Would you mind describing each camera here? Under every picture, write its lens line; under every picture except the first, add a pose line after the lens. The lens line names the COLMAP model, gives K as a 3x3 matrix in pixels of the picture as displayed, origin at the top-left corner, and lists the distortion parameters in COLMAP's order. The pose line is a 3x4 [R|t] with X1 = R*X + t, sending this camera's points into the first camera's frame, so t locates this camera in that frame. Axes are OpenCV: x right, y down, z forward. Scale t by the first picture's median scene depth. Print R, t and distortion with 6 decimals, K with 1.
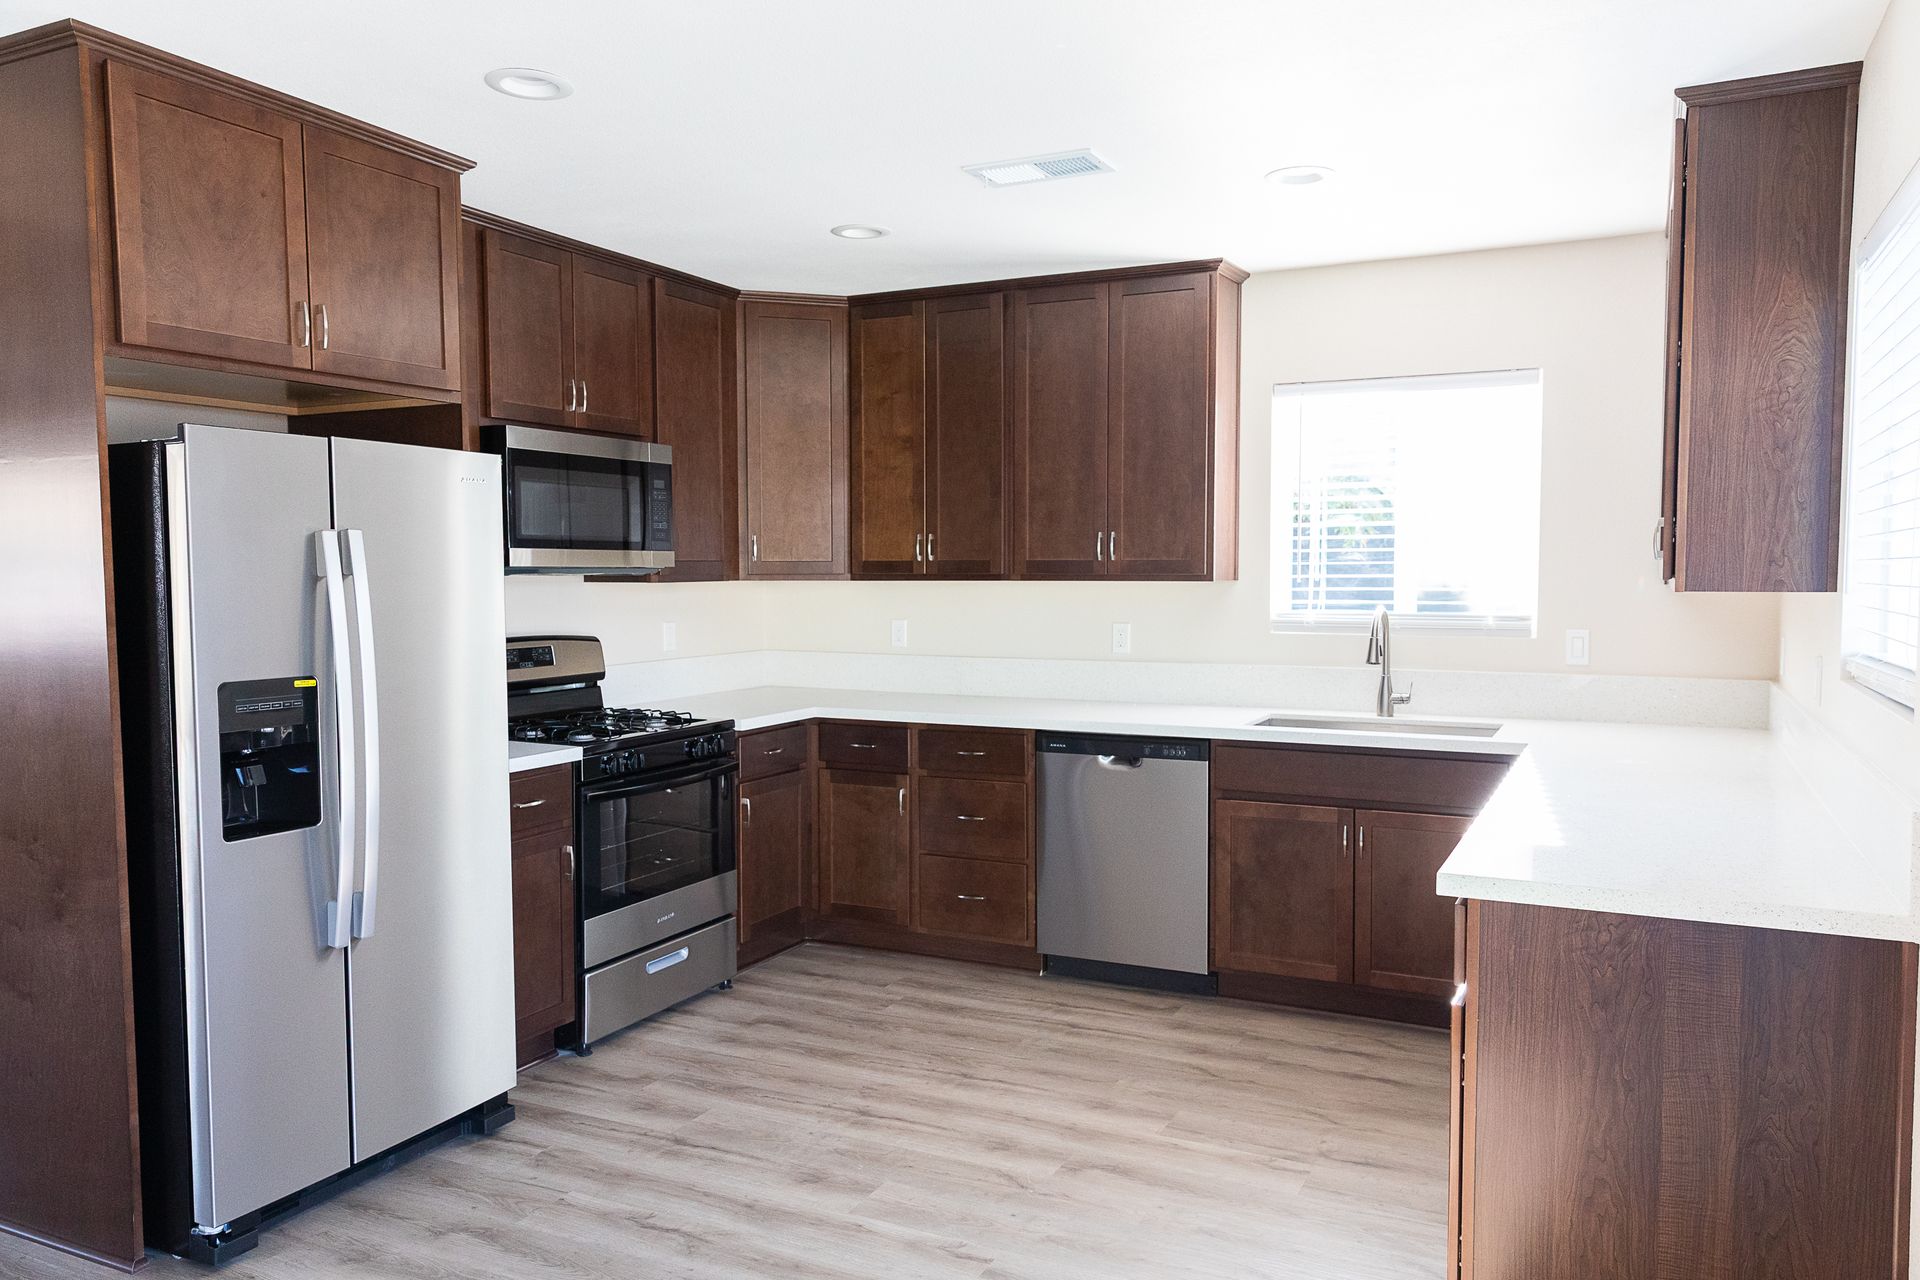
lens RADIAL K [[1385.3, 0, 960.0], [0, 1385.3, 640.0], [0, 0, 1]] dist [0.072591, 0.000184]
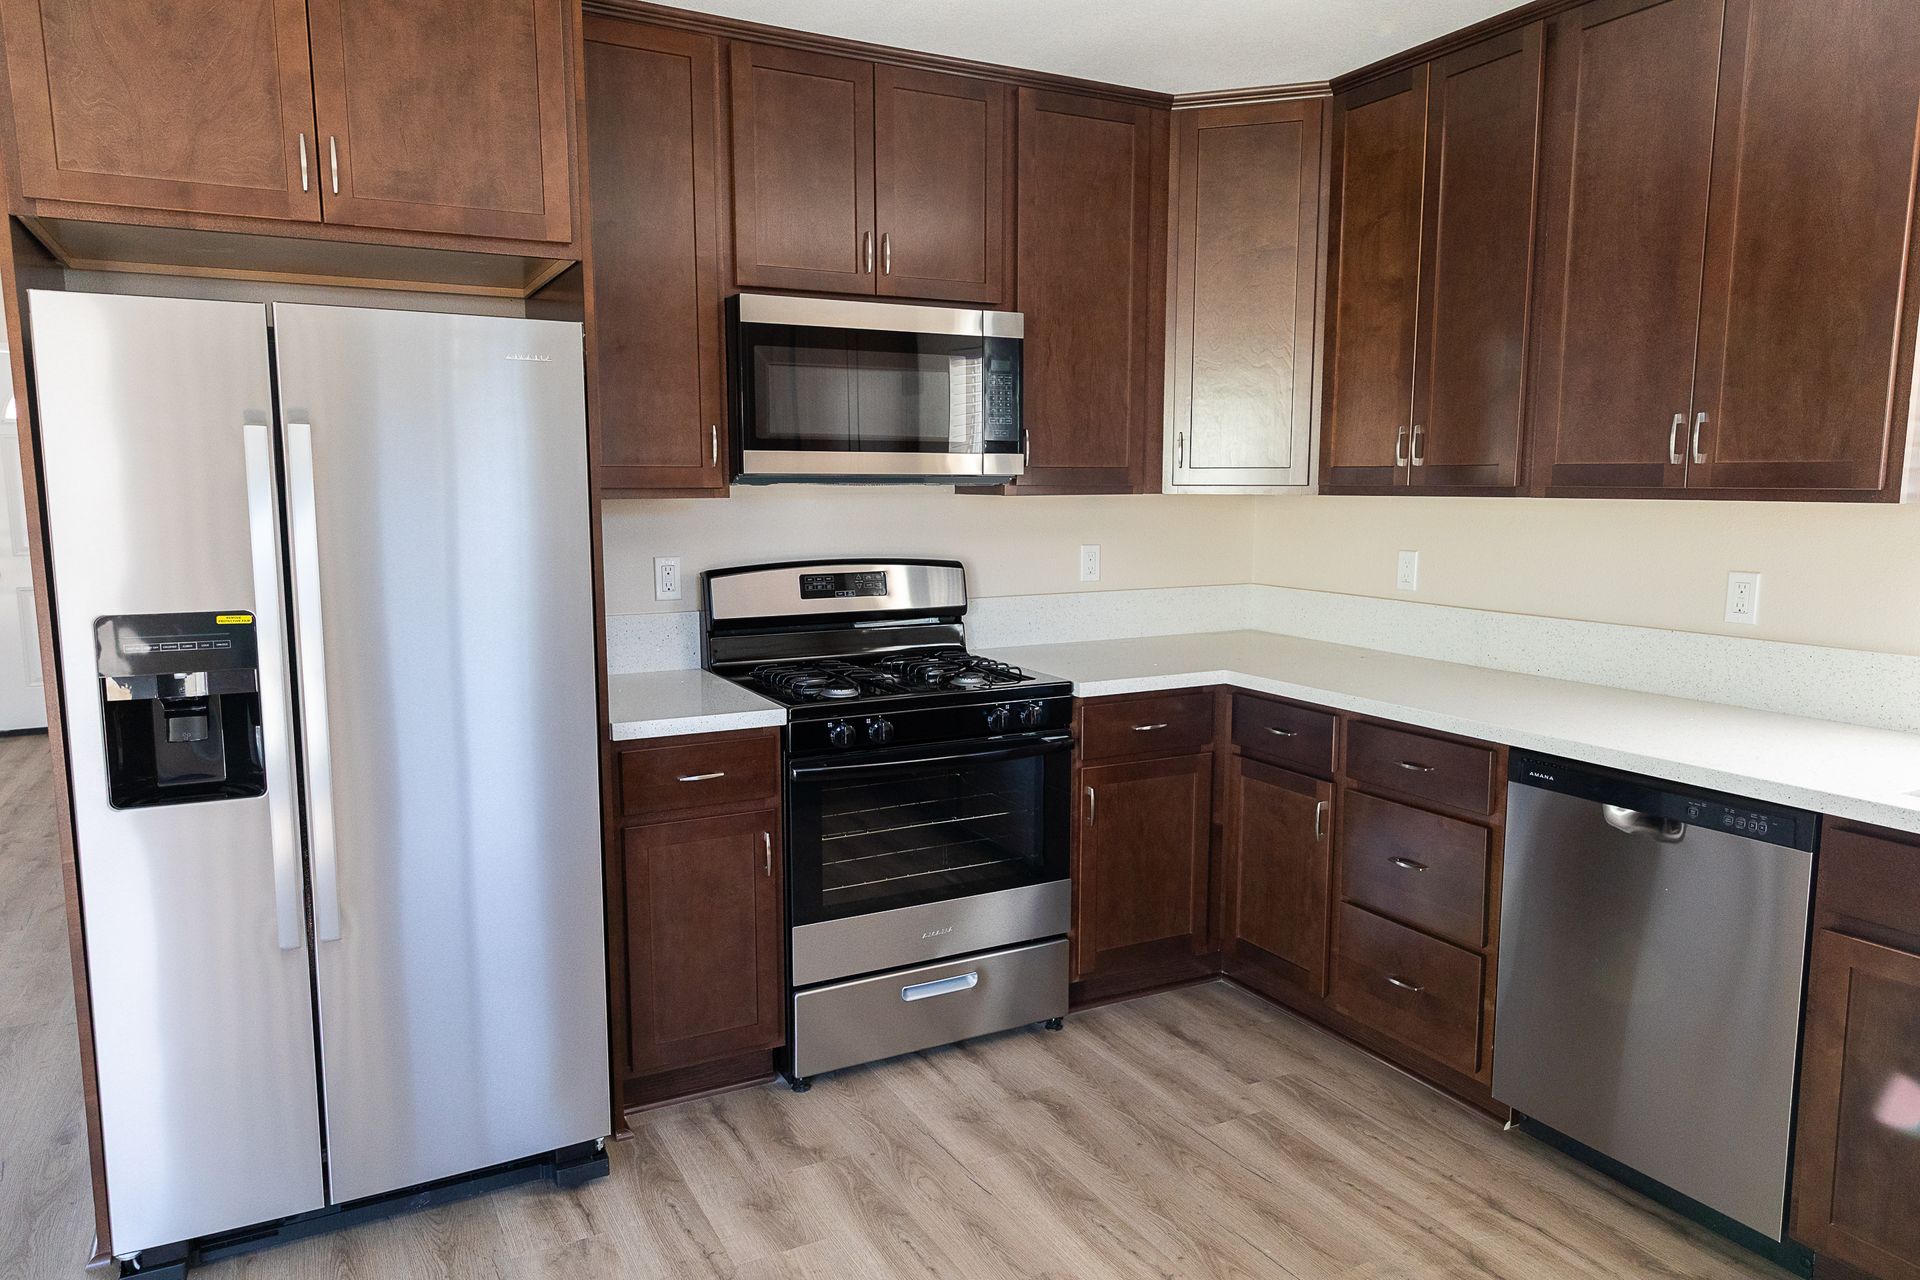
lens RADIAL K [[1296.2, 0, 960.0], [0, 1296.2, 640.0], [0, 0, 1]] dist [0.028178, 0.002103]
pose [[0.816203, 0.076098, -0.572732, 0.184722], [-0.033891, 0.995887, 0.084023, -0.021175], [0.576770, -0.049170, 0.815425, 0.401922]]
